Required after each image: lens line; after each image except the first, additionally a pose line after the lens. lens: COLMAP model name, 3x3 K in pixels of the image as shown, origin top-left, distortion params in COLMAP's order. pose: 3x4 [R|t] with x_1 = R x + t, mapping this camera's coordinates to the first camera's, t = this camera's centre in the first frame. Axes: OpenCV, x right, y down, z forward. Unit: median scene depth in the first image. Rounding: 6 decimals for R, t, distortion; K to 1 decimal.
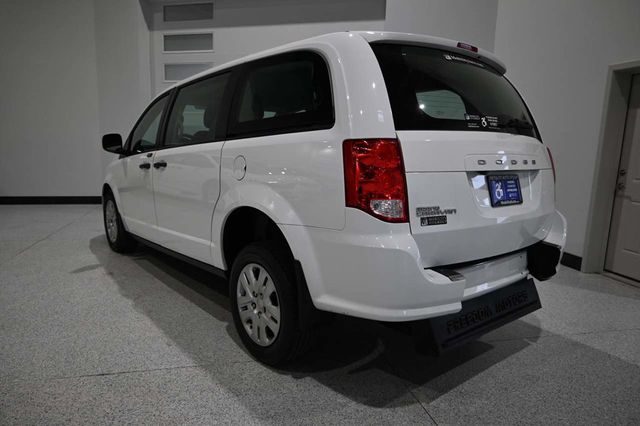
lens RADIAL K [[438.9, 0, 321.1], [0, 438.9, 213.5], [0, 0, 1]] dist [-0.002973, -0.000832]
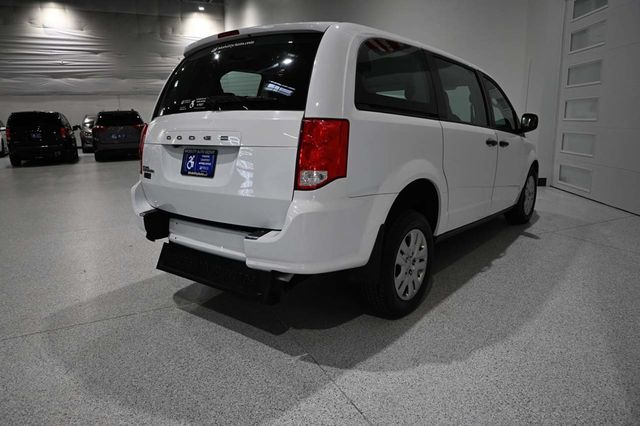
lens RADIAL K [[438.9, 0, 315.6], [0, 438.9, 214.9], [0, 0, 1]] dist [-0.002973, -0.000832]
pose [[0.196657, 0.169626, -0.965688, 1.260211], [-0.121224, 0.981571, 0.147729, -0.098710], [0.972950, 0.088012, 0.213595, 0.839026]]
